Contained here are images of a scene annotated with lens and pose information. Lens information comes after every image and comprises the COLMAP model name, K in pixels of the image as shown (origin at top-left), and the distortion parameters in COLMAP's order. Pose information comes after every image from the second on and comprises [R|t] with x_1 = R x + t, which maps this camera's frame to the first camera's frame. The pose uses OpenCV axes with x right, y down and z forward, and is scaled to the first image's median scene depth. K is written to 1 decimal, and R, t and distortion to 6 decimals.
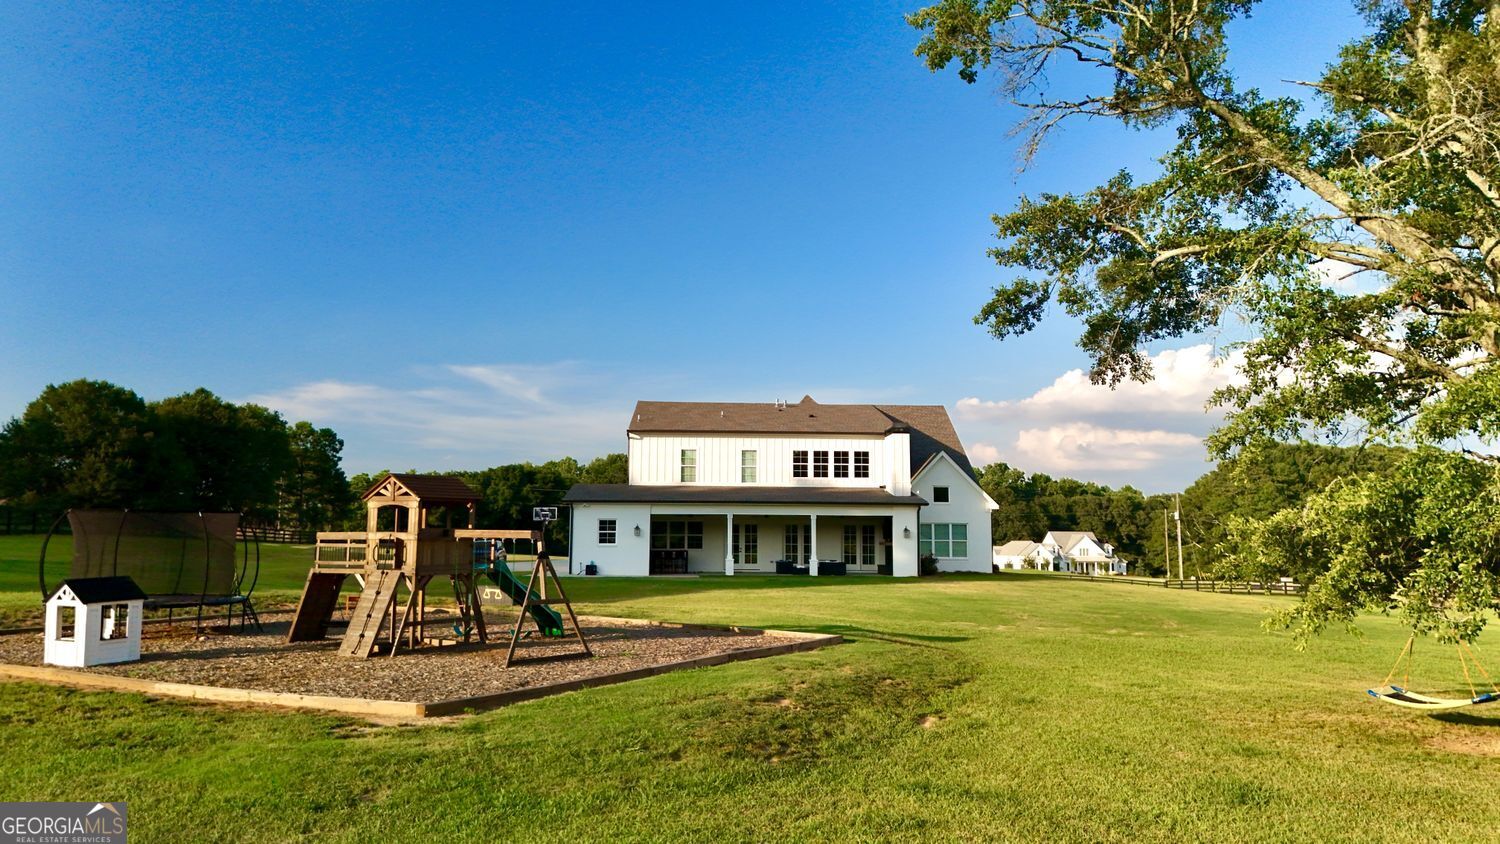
lens RADIAL K [[1107.1, 0, 742.4], [0, 1107.1, 391.6], [0, 0, 1]] dist [0.080346, -0.053333]
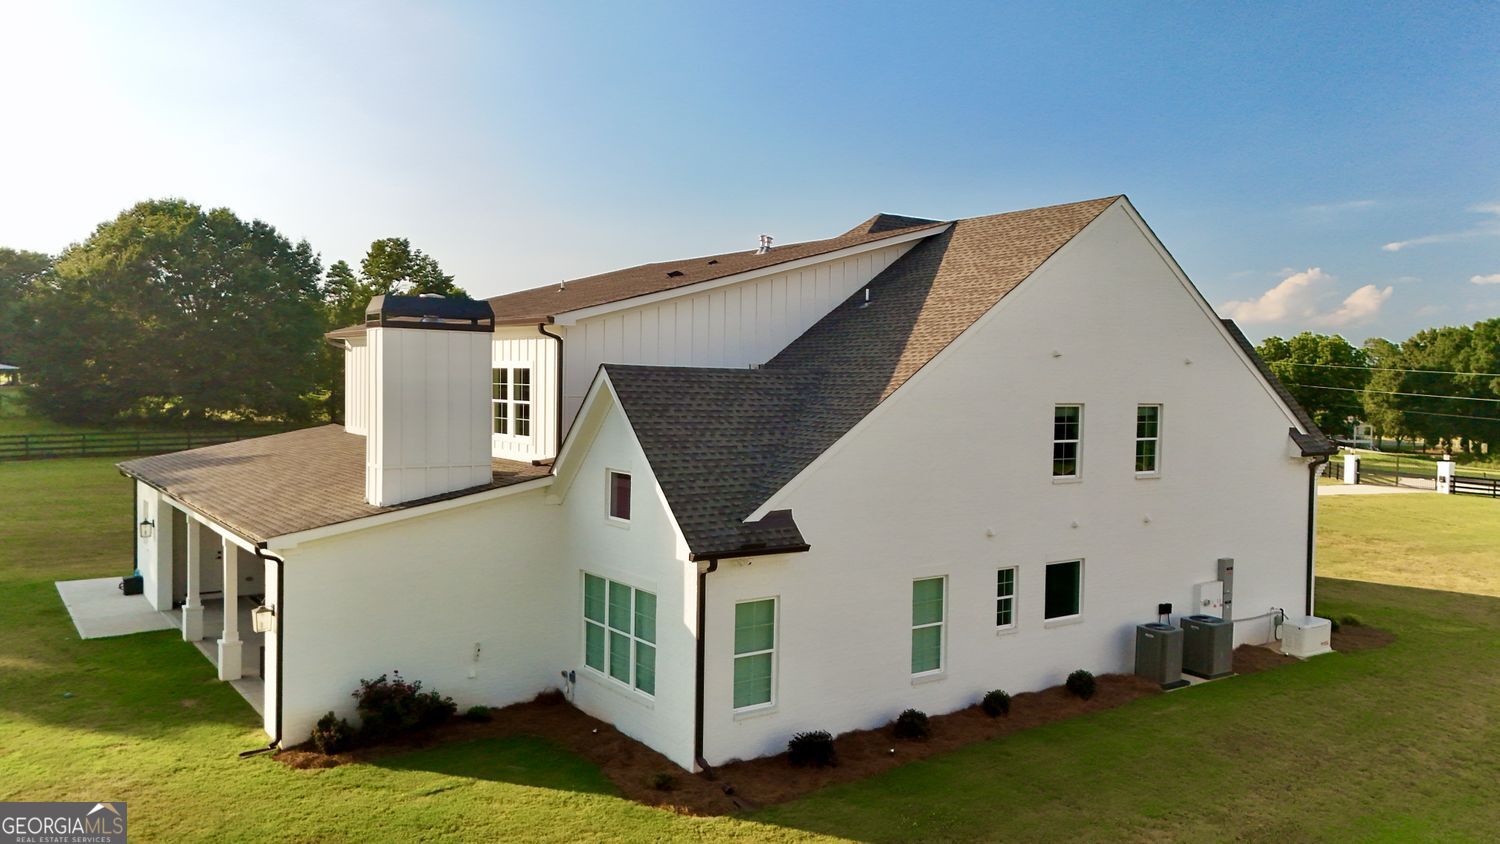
lens RADIAL K [[1097.0, 0, 750.0], [0, 1097.0, 422.0], [0, 0, 1]] dist [0.054741, -0.010680]
pose [[0.536000, 0.033326, -0.843560, 0.480222], [0.100765, 0.989552, 0.103119, 0.041527], [0.838183, -0.140273, 0.527041, 0.872208]]
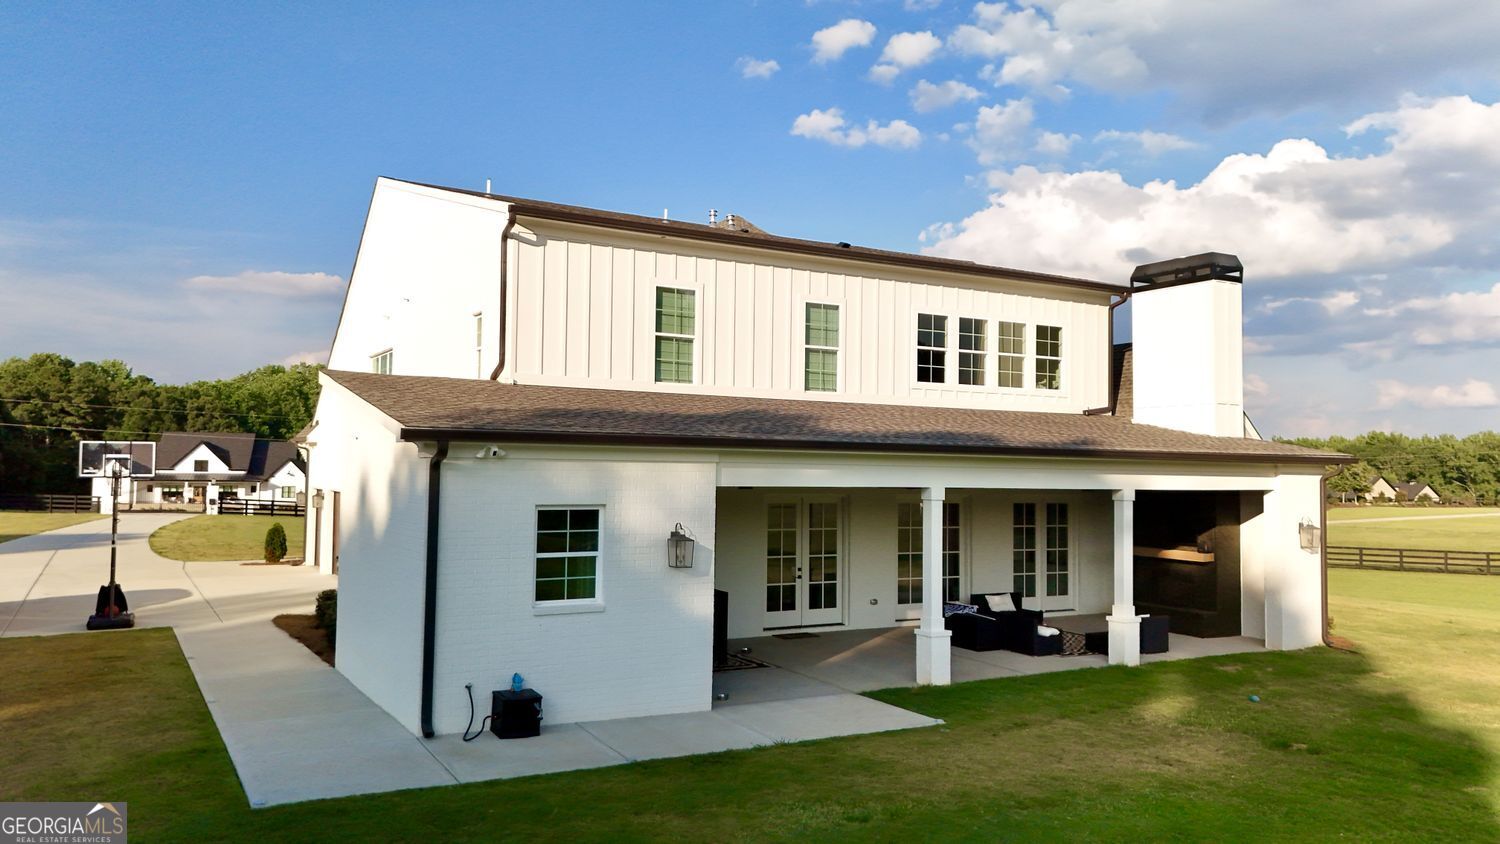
lens RADIAL K [[1106.8, 0, 750.0], [0, 1106.8, 422.0], [0, 0, 1]] dist [0.059066, -0.045517]
pose [[0.892378, 0.024299, 0.450634, -0.182081], [-0.066645, 0.994697, 0.078340, 0.065335], [-0.446341, -0.099941, 0.889265, 0.682931]]
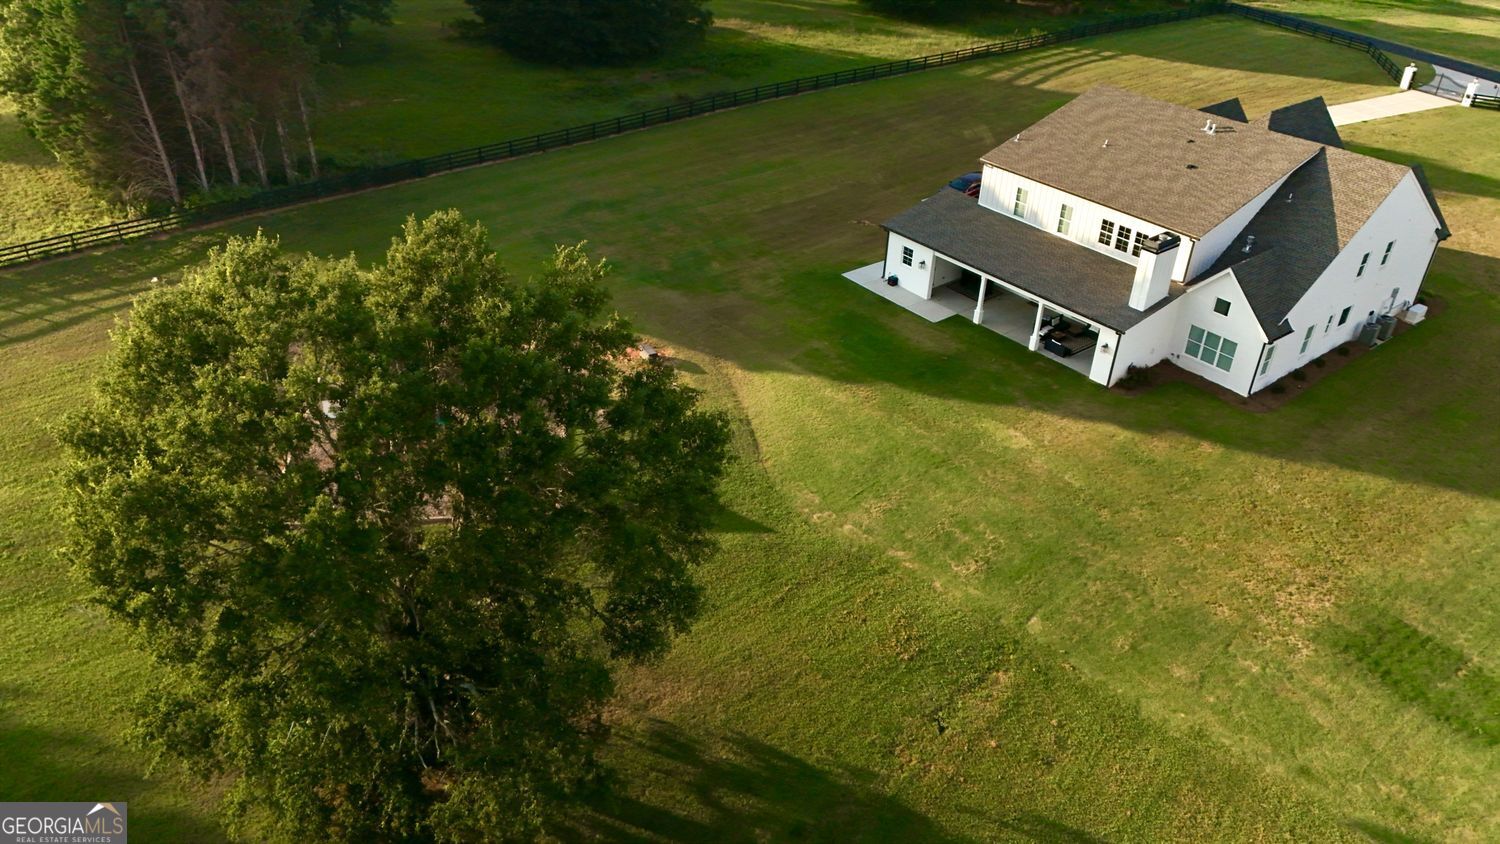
lens RADIAL K [[1106.8, 0, 750.0], [0, 1106.8, 422.0], [0, 0, 1]] dist [0.059066, -0.045517]
pose [[0.582051, 0.440202, -0.683695, 0.655249], [0.081598, 0.804933, 0.587729, -0.436193], [0.809048, -0.397876, 0.432592, 0.209366]]
